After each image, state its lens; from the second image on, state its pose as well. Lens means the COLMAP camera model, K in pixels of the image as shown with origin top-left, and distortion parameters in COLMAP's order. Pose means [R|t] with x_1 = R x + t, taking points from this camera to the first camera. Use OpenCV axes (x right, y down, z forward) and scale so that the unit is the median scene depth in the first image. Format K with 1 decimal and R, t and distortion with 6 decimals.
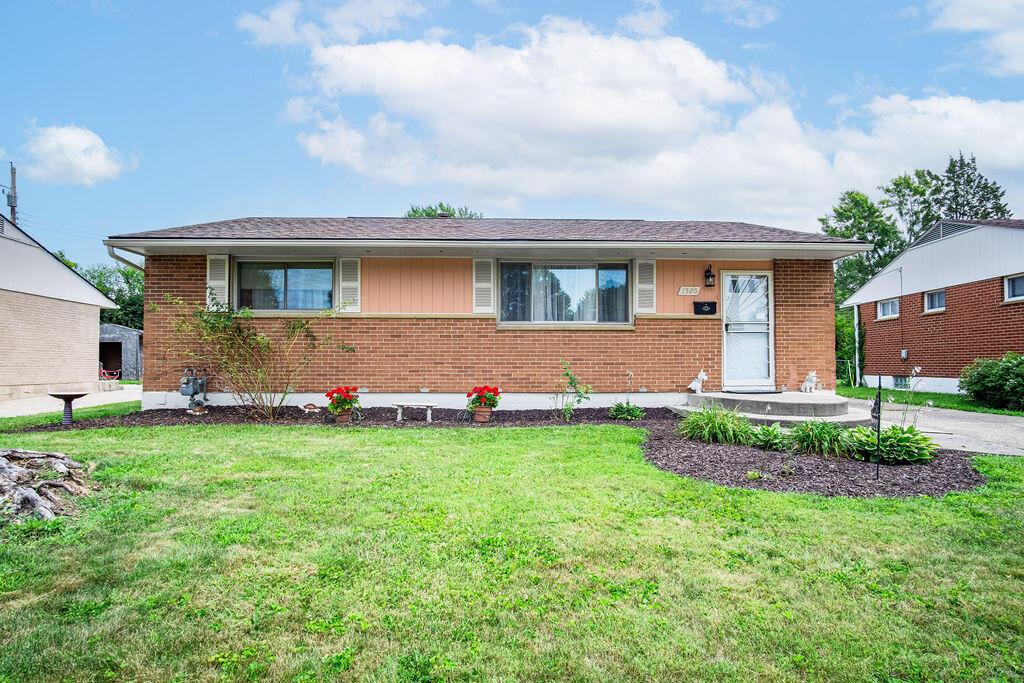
lens RADIAL K [[548.8, 0, 513.9], [0, 548.8, 350.1], [0, 0, 1]] dist [-0.030838, 0.003092]
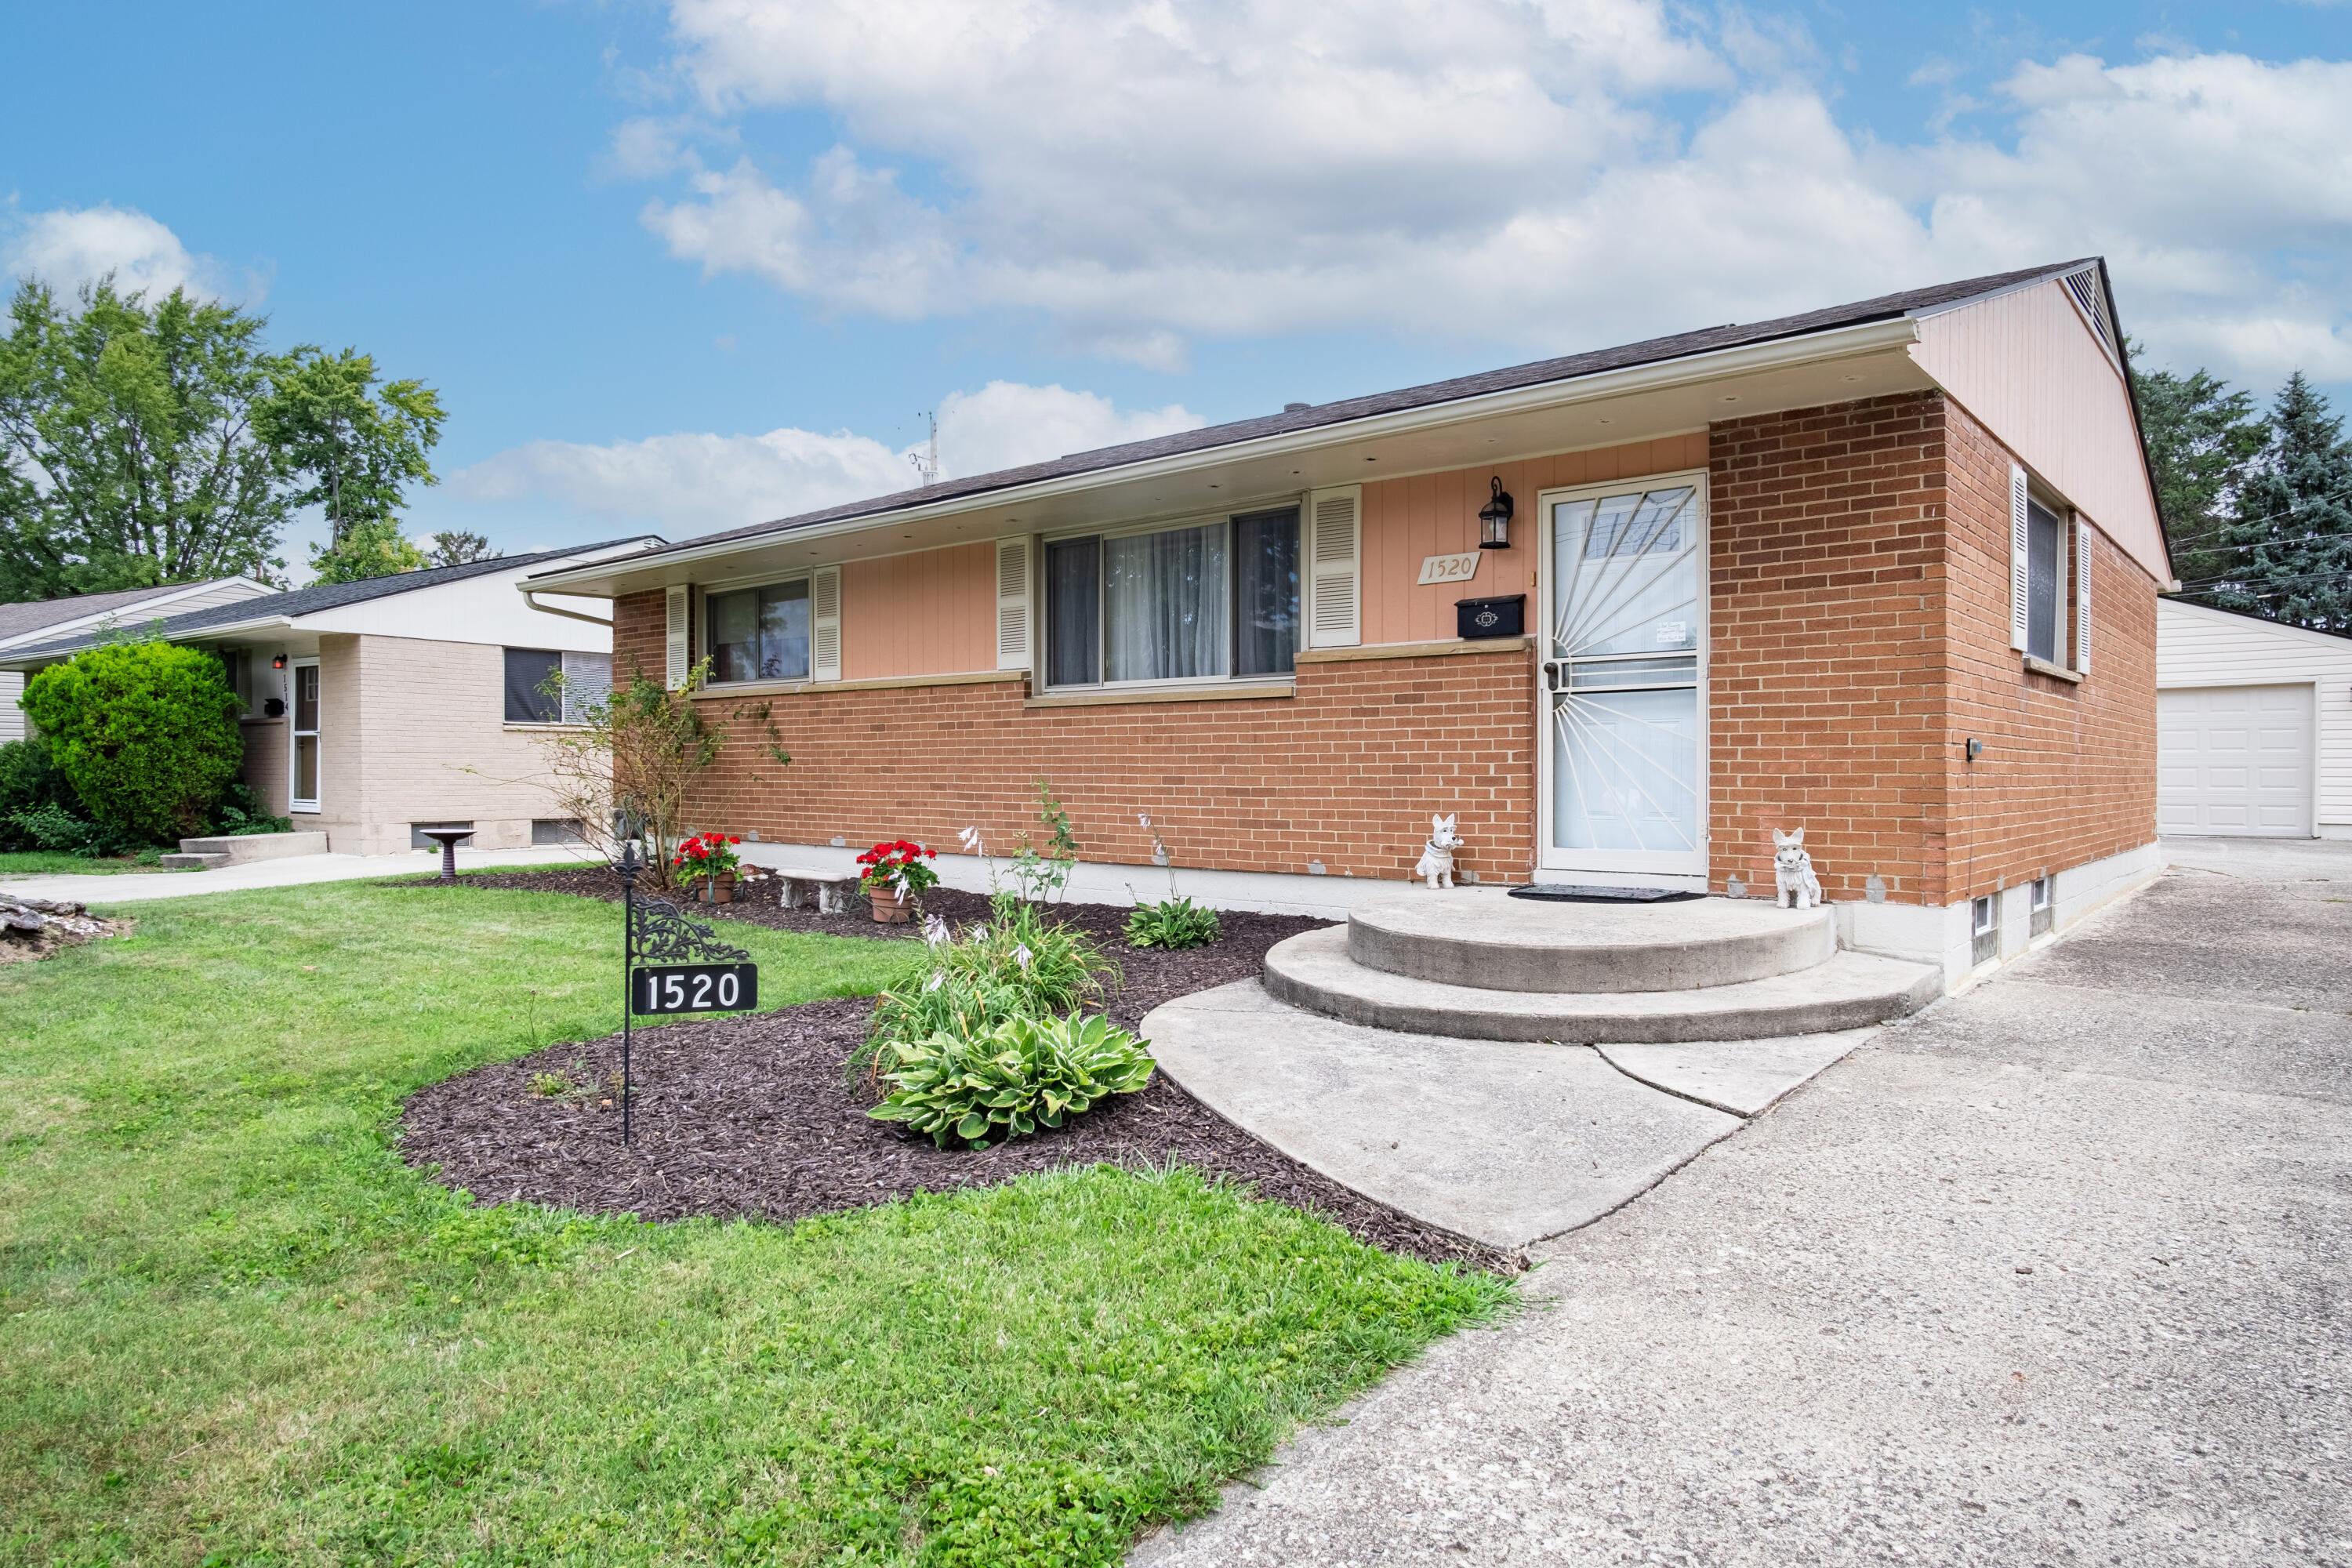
lens RADIAL K [[1378.8, 0, 1178.6], [0, 1378.8, 775.0], [0, 0, 1]] dist [-0.048663, 0.000677]
pose [[0.749796, 0.002797, -0.661663, 0.740897], [0.019112, 0.999482, 0.025882, -0.010641], [0.661393, -0.032052, 0.749354, 0.287775]]
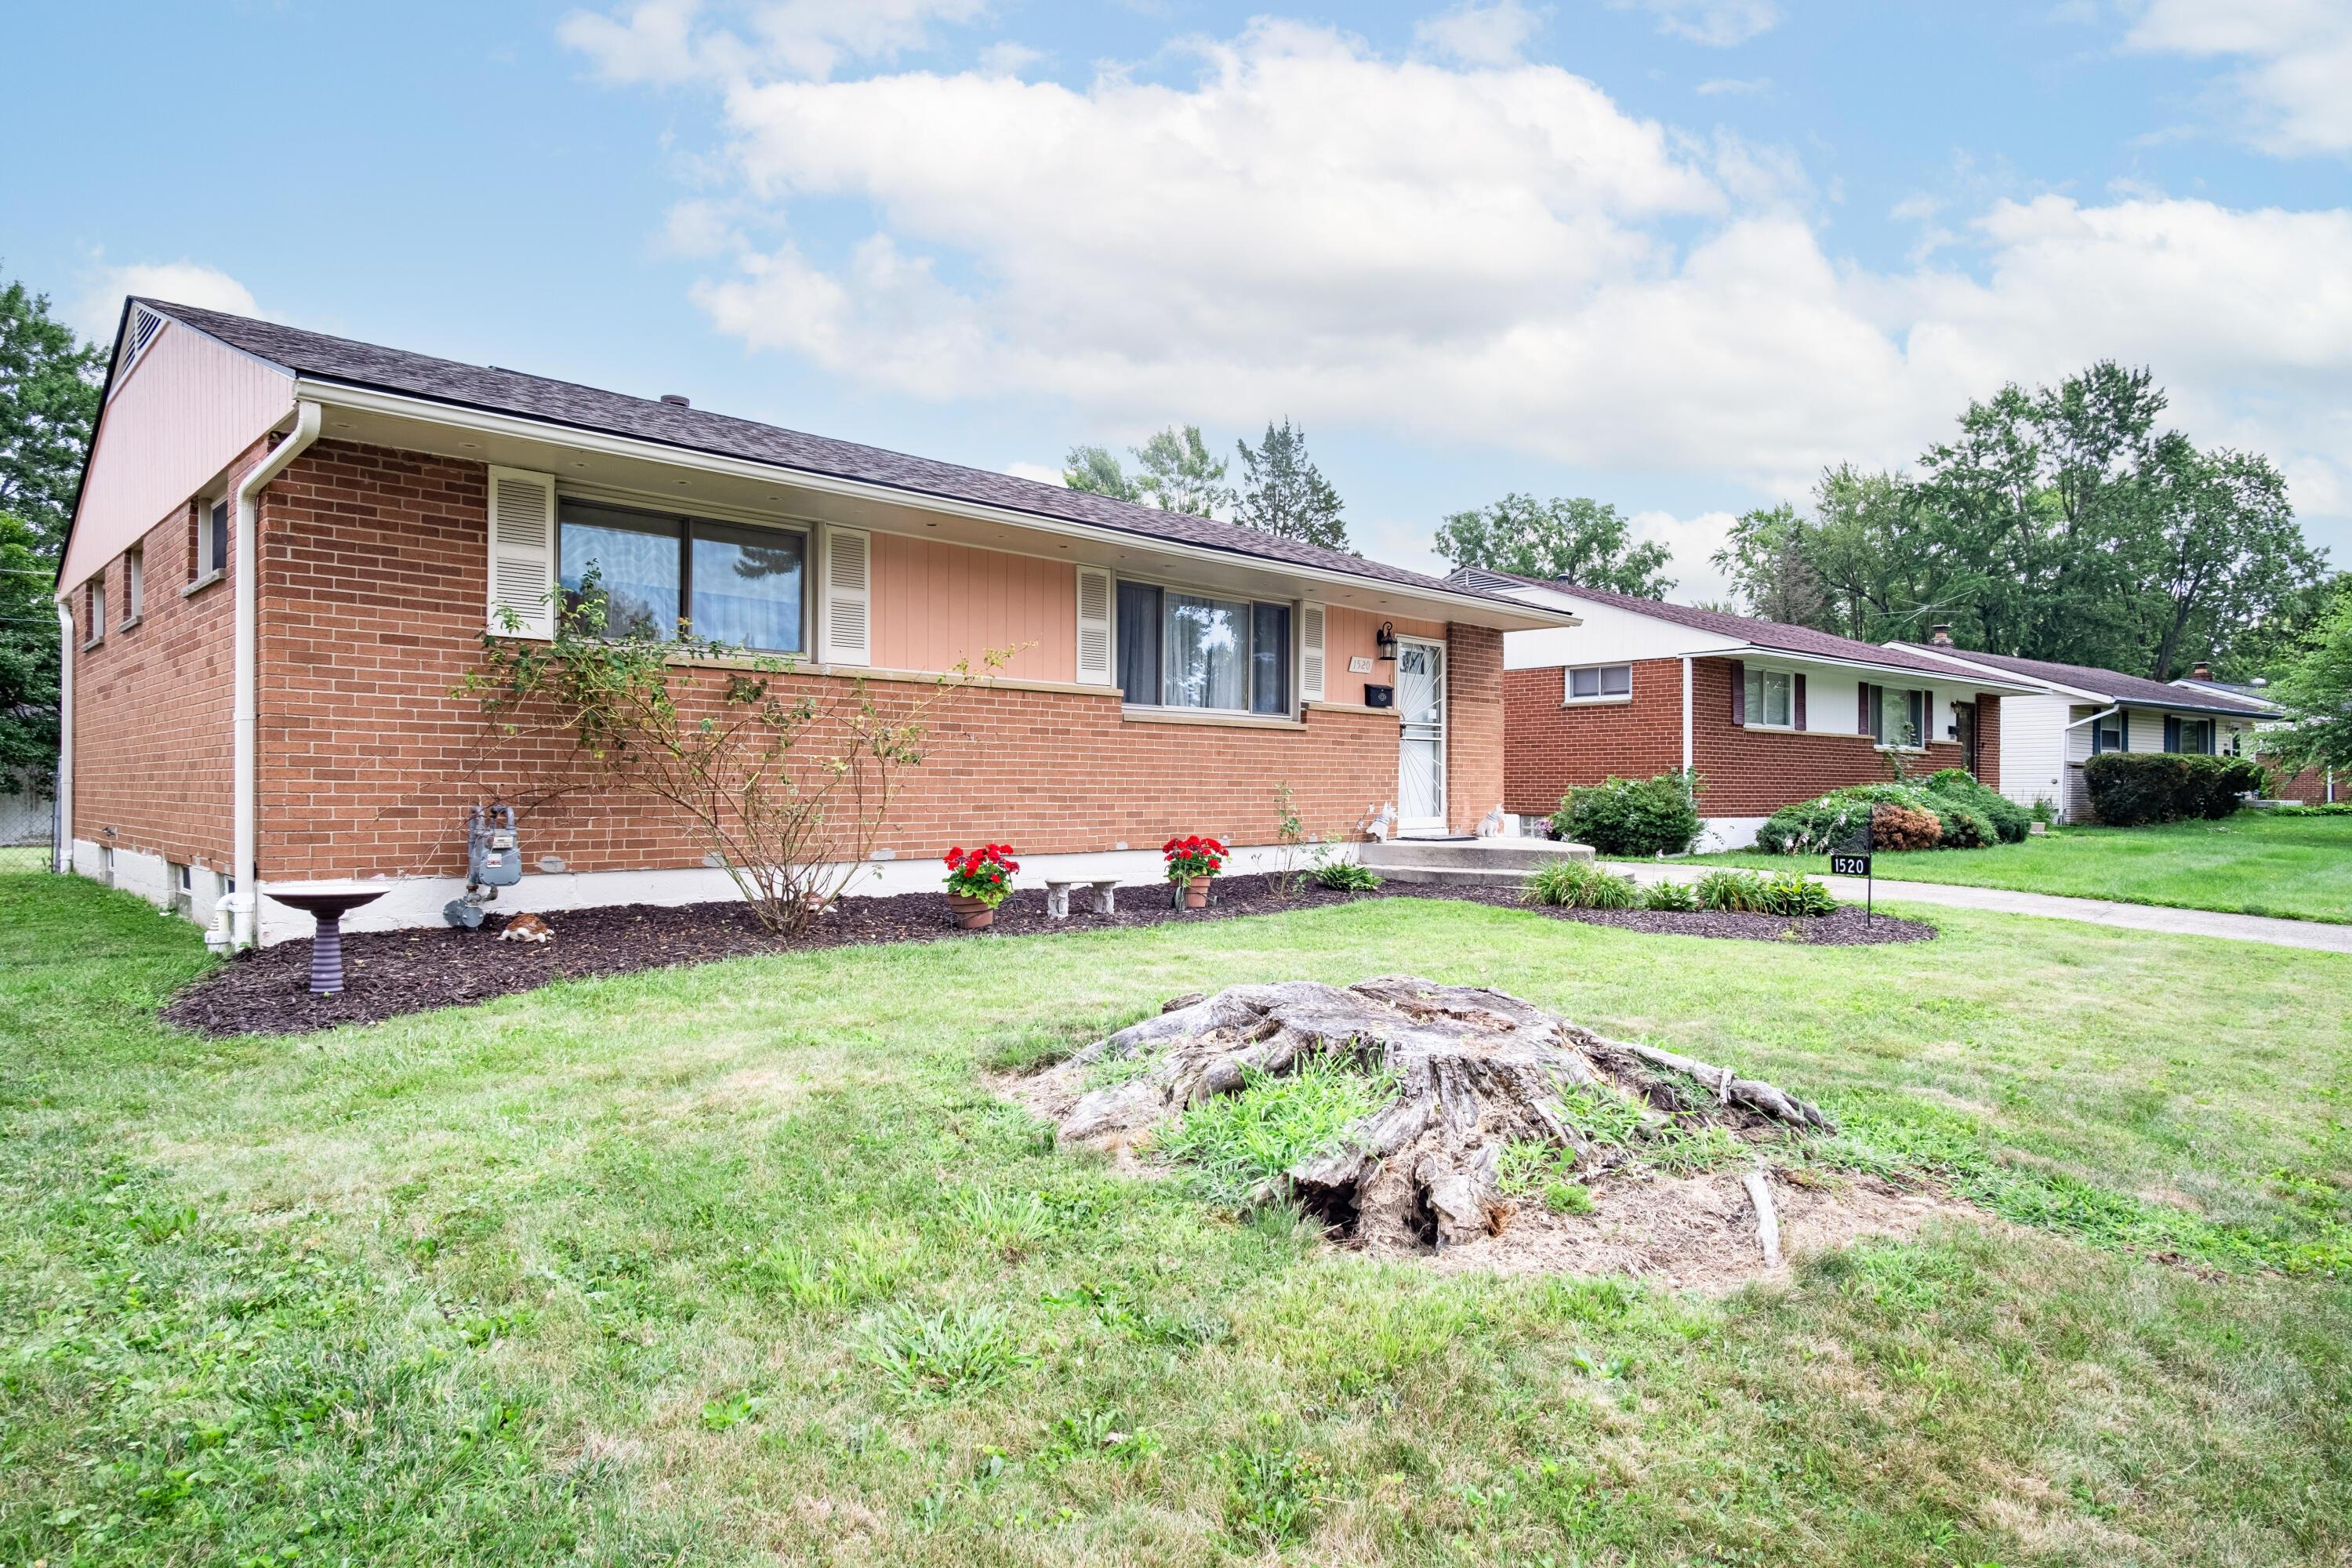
lens RADIAL K [[1378.8, 0, 1178.6], [0, 1378.8, 775.0], [0, 0, 1]] dist [-0.048663, 0.000677]
pose [[0.709828, 0.009307, 0.704313, -0.839614], [-0.020656, 0.999758, 0.007607, 0.000384], [-0.704072, -0.019948, 0.709849, 0.102756]]
